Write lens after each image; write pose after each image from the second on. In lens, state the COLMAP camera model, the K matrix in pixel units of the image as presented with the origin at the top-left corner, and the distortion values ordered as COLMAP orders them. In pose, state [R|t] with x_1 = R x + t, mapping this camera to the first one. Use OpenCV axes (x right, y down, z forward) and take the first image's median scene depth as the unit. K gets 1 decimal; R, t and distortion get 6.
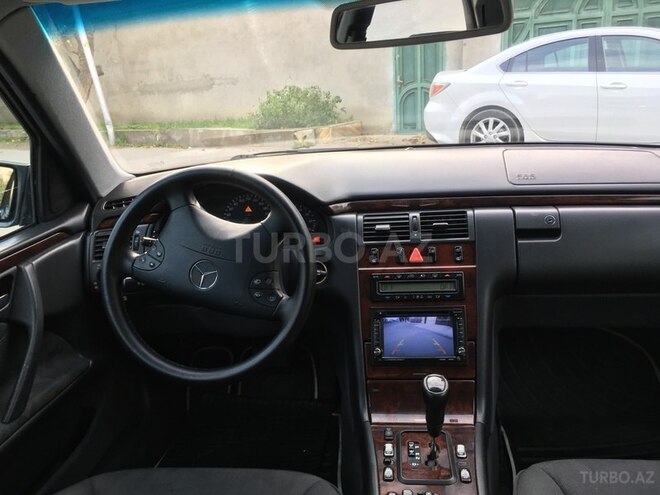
lens RADIAL K [[601.8, 0, 330.0], [0, 601.8, 247.5], [0, 0, 1]] dist [0.000846, -0.021992]
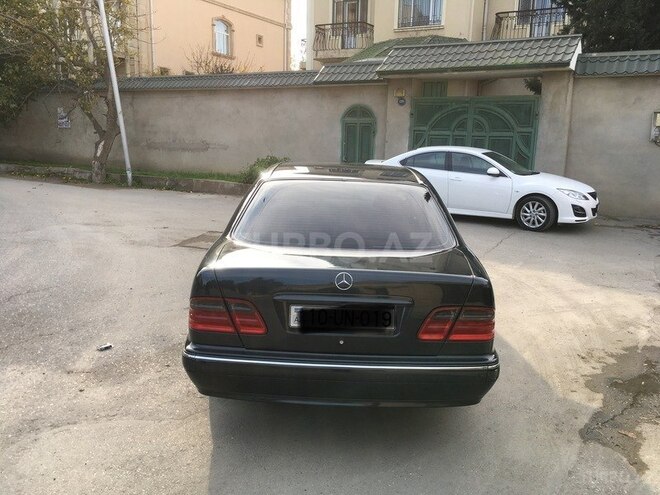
lens RADIAL K [[601.8, 0, 330.0], [0, 601.8, 247.5], [0, 0, 1]] dist [0.000846, -0.021992]
pose [[0.991697, 0.071737, 0.106731, -0.050444], [-0.061415, 0.993384, -0.097041, 0.069738], [-0.112986, 0.089680, 0.989541, -0.364902]]
